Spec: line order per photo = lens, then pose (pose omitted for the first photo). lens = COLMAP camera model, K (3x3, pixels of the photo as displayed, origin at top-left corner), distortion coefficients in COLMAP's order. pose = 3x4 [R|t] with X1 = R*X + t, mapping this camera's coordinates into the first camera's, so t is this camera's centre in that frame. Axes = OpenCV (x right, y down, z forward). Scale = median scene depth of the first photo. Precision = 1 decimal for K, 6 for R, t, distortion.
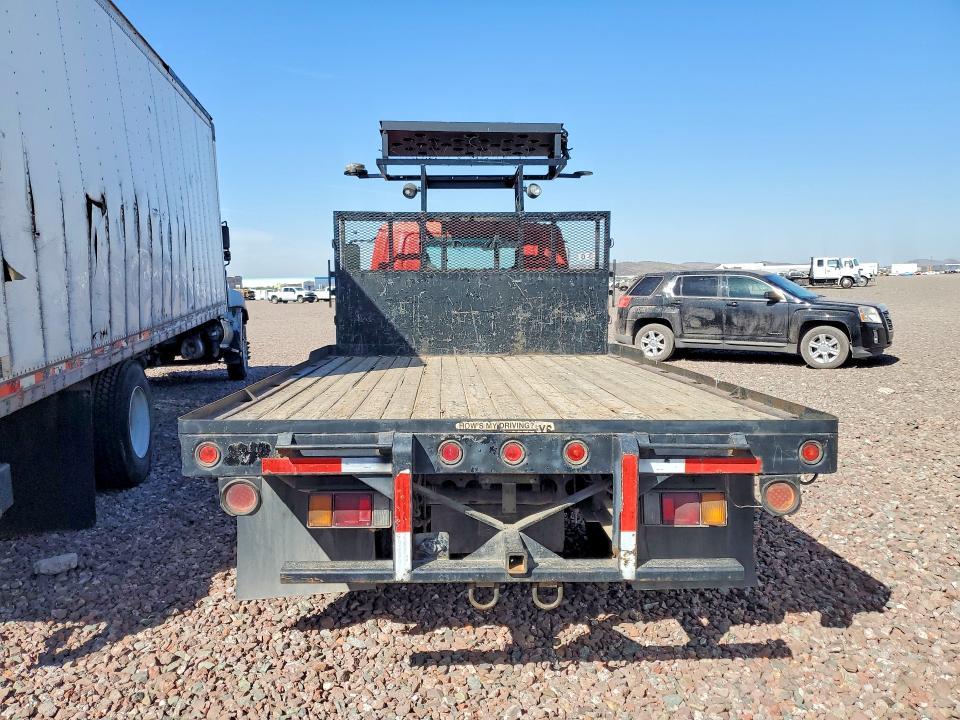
lens RADIAL K [[736.6, 0, 474.3], [0, 736.6, 362.7], [0, 0, 1]] dist [0.044215, -0.039679]
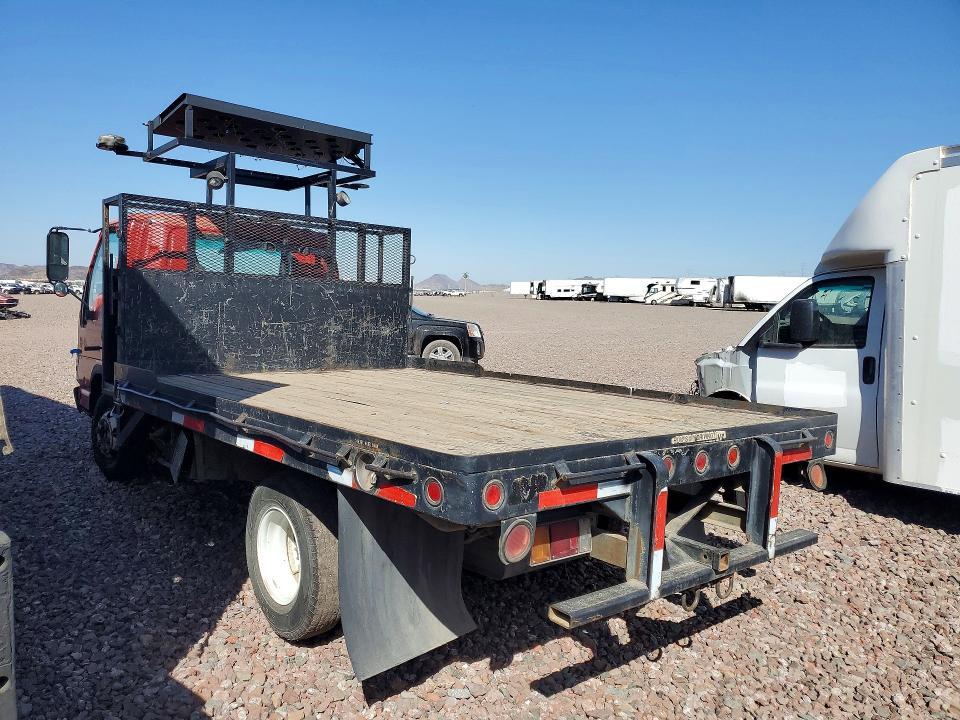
lens RADIAL K [[736.6, 0, 484.4], [0, 736.6, 353.4], [0, 0, 1]] dist [0.044215, -0.039679]
pose [[0.791242, -0.003665, 0.611492, -0.373946], [0.020127, 0.999596, -0.020051, -0.009555], [-0.611171, 0.028173, 0.790997, 0.138898]]
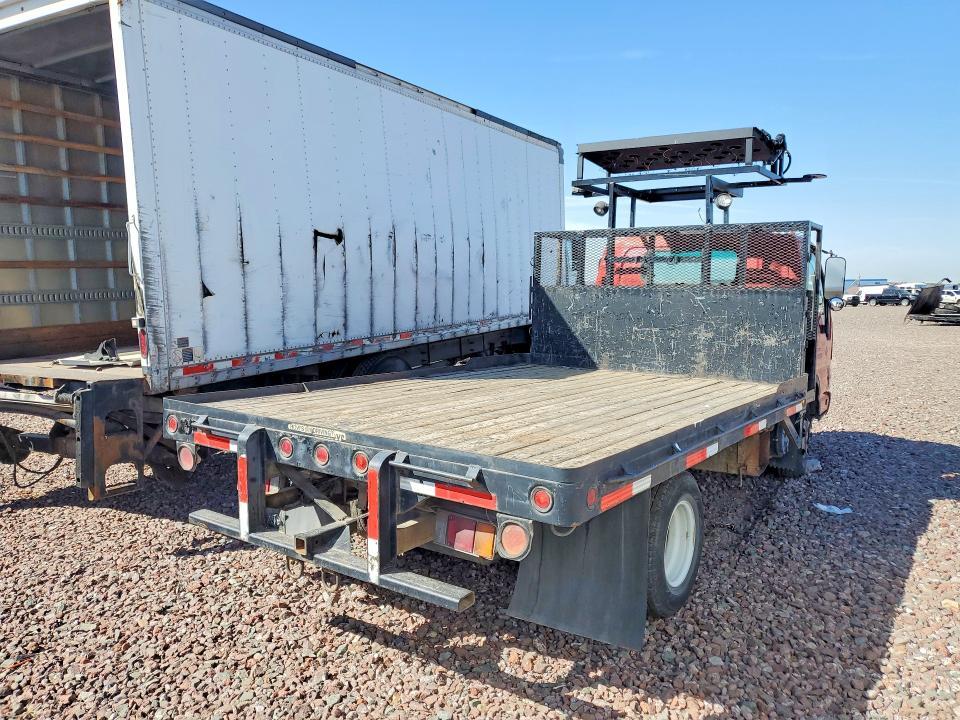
lens RADIAL K [[736.6, 0, 478.9], [0, 736.6, 356.5], [0, 0, 1]] dist [0.044215, -0.039679]
pose [[0.804554, 0.068112, -0.589961, 0.404181], [-0.074892, 0.997107, 0.012985, -0.029337], [0.589139, 0.033736, 0.807327, 0.079847]]
